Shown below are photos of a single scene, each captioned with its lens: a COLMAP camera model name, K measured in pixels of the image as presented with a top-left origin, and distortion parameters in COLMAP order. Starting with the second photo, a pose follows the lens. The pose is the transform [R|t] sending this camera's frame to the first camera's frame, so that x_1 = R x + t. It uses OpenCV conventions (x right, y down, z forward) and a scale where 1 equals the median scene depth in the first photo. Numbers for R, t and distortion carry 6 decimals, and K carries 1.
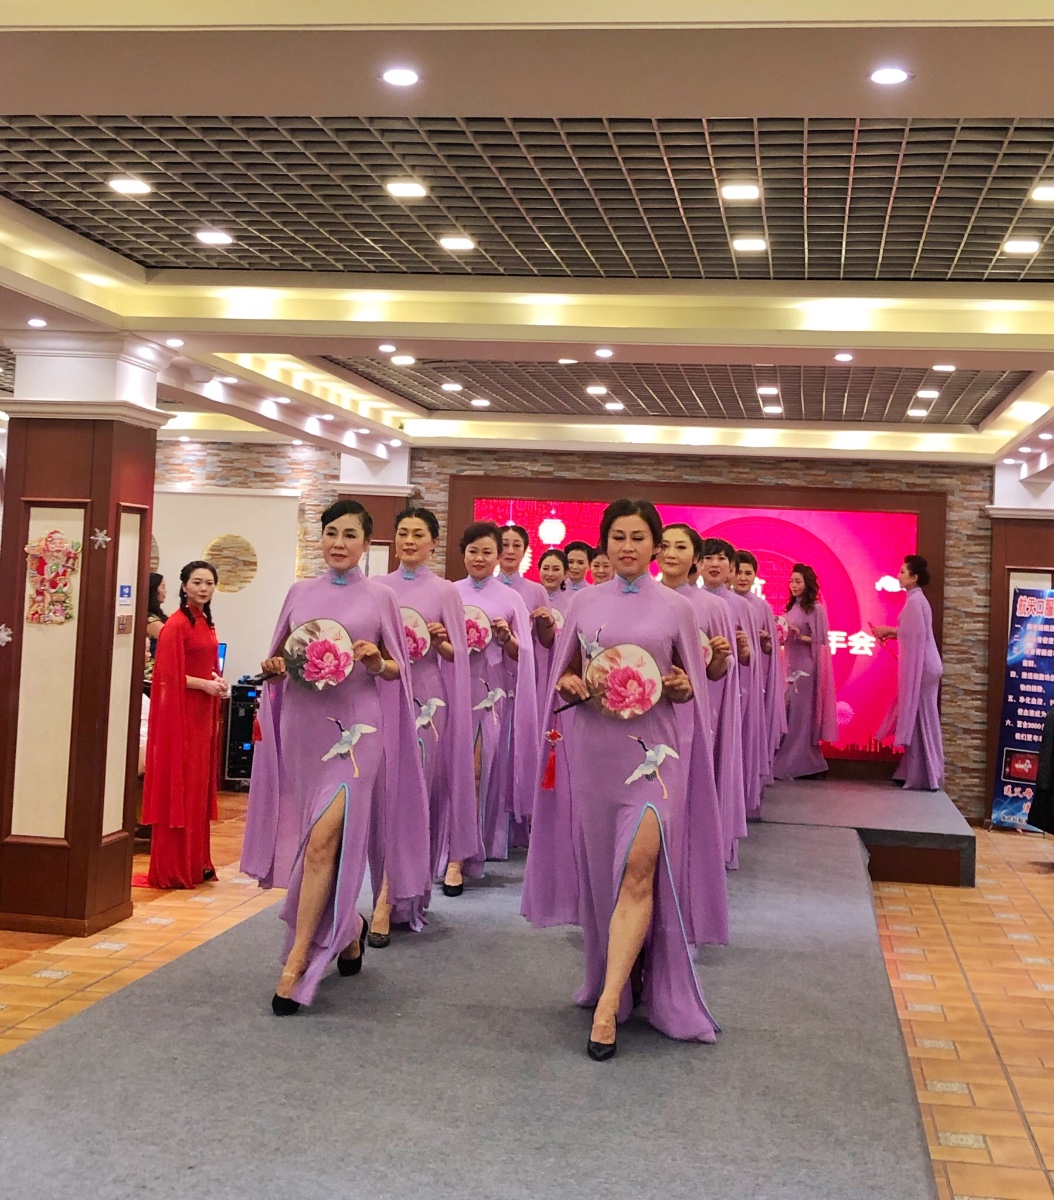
lens RADIAL K [[1737.6, 0, 534.6], [0, 1737.6, 492.3], [0, 0, 1]] dist [0.115987, 0.000000]
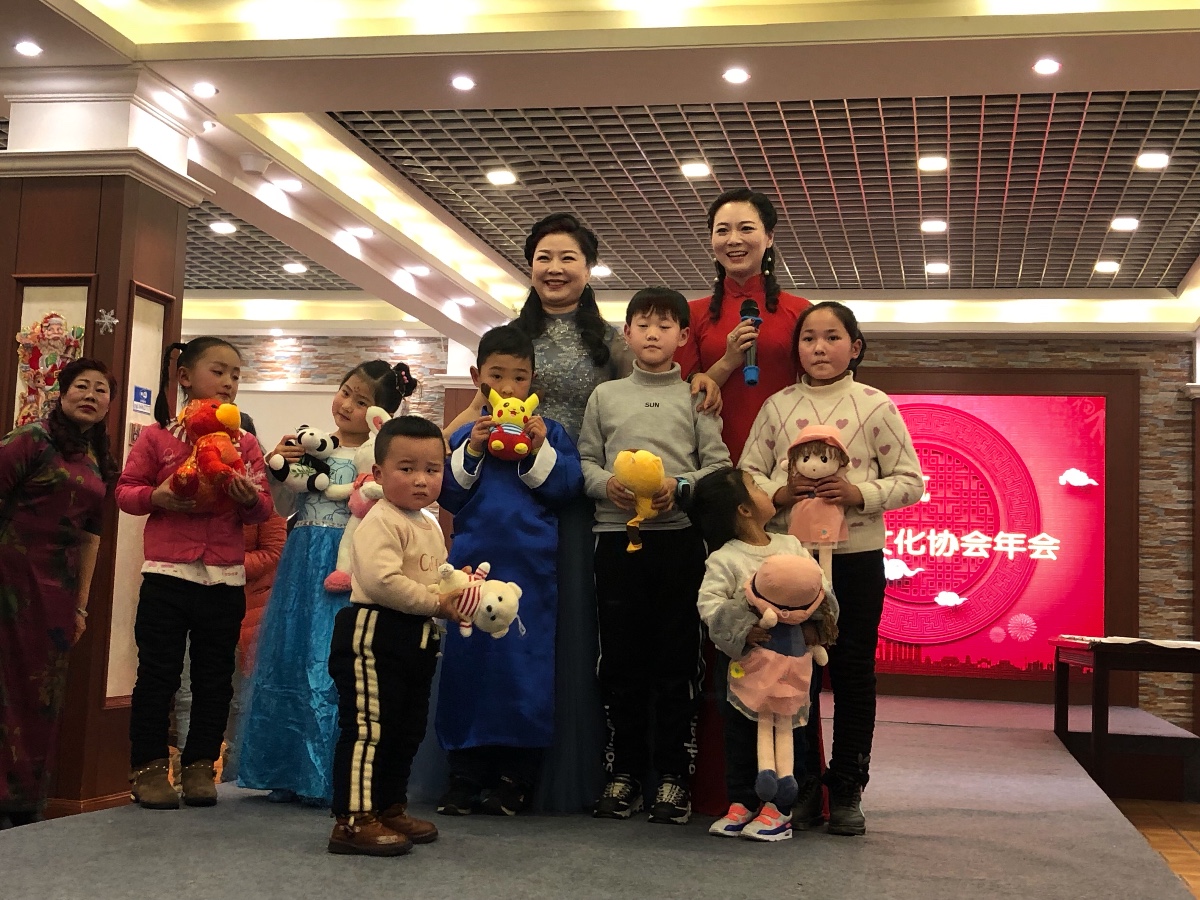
lens RADIAL K [[1678.5, 0, 590.0], [0, 1678.5, 425.7], [0, 0, 1]] dist [0.041509, 0.000000]
pose [[0.998510, -0.007965, -0.053990, 0.008709], [0.004775, 0.998248, -0.058970, 0.075130], [0.054365, 0.058625, 0.996799, 0.154209]]
